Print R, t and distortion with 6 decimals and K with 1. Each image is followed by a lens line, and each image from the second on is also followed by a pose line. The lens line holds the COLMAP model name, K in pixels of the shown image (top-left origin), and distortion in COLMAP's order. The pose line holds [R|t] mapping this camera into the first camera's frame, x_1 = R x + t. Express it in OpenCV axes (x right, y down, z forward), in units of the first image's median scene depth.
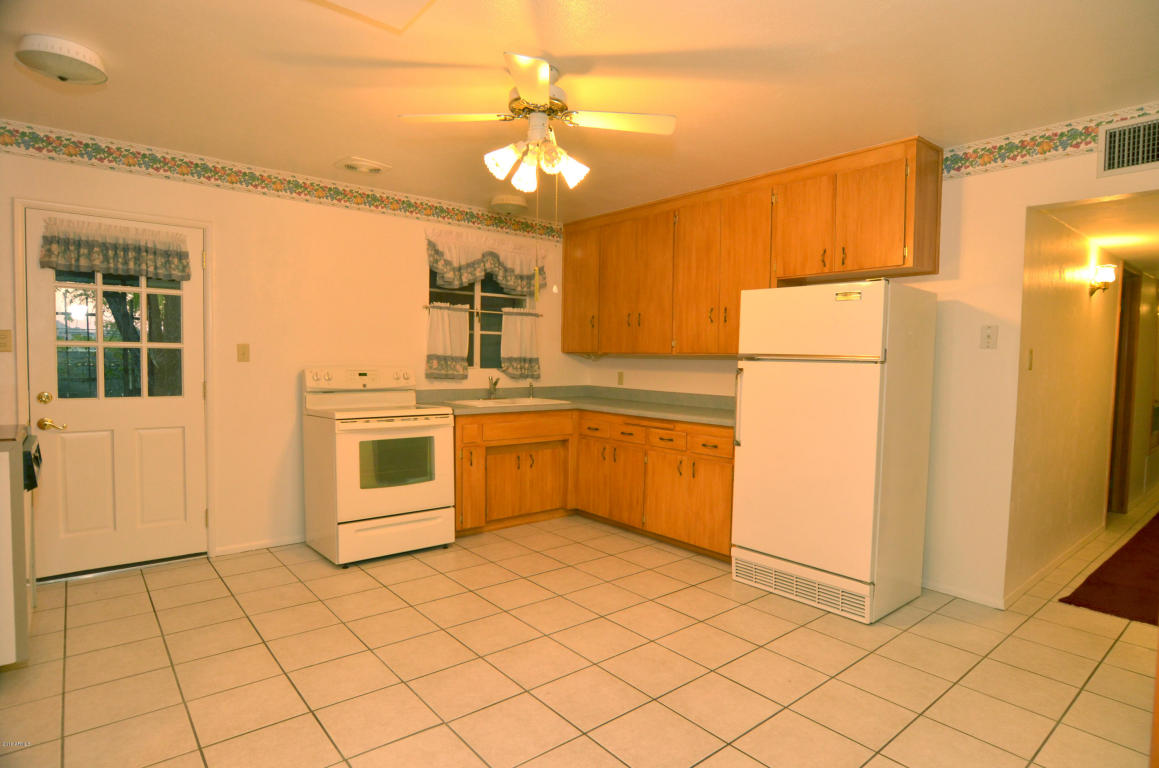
lens RADIAL K [[618.4, 0, 583.4], [0, 618.4, 394.1], [0, 0, 1]] dist [-0.037310, 0.007443]
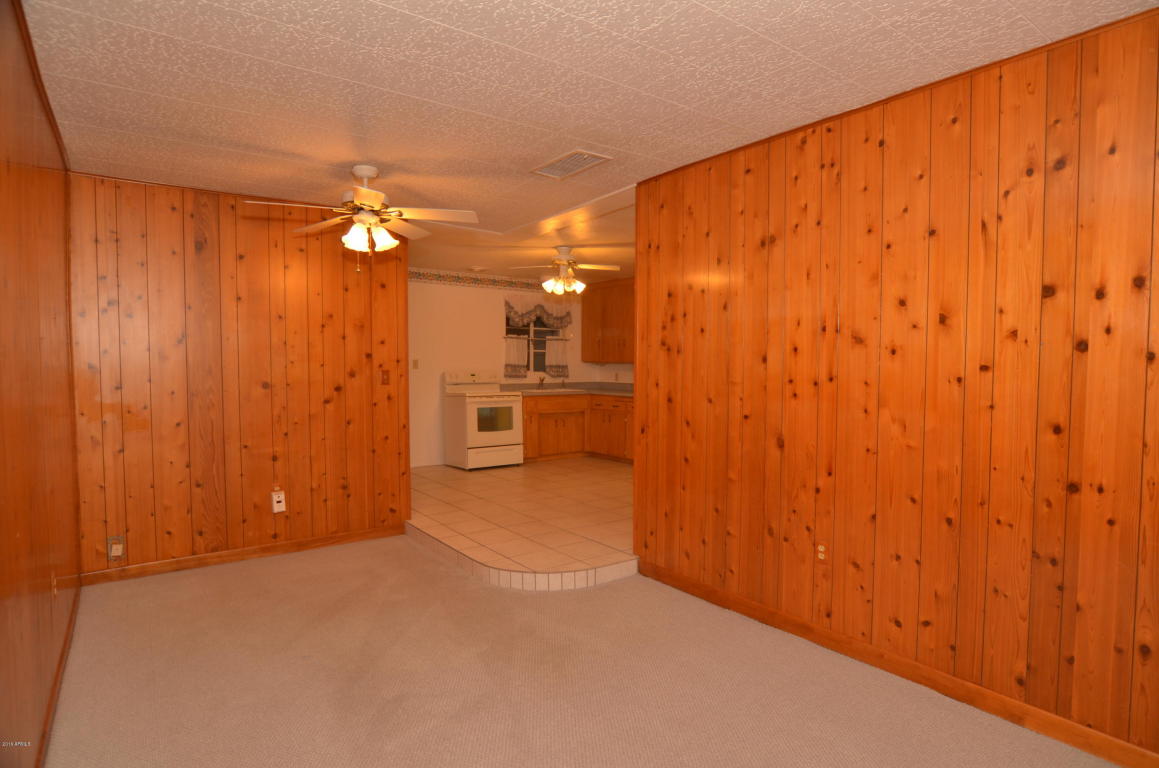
lens RADIAL K [[618.4, 0, 579.1], [0, 618.4, 384.5], [0, 0, 1]] dist [-0.037310, 0.007443]
pose [[0.997999, -0.012139, -0.062047, 0.077847], [0.010439, 0.999563, -0.027655, 0.051014], [0.062356, 0.026952, 0.997690, -0.838628]]
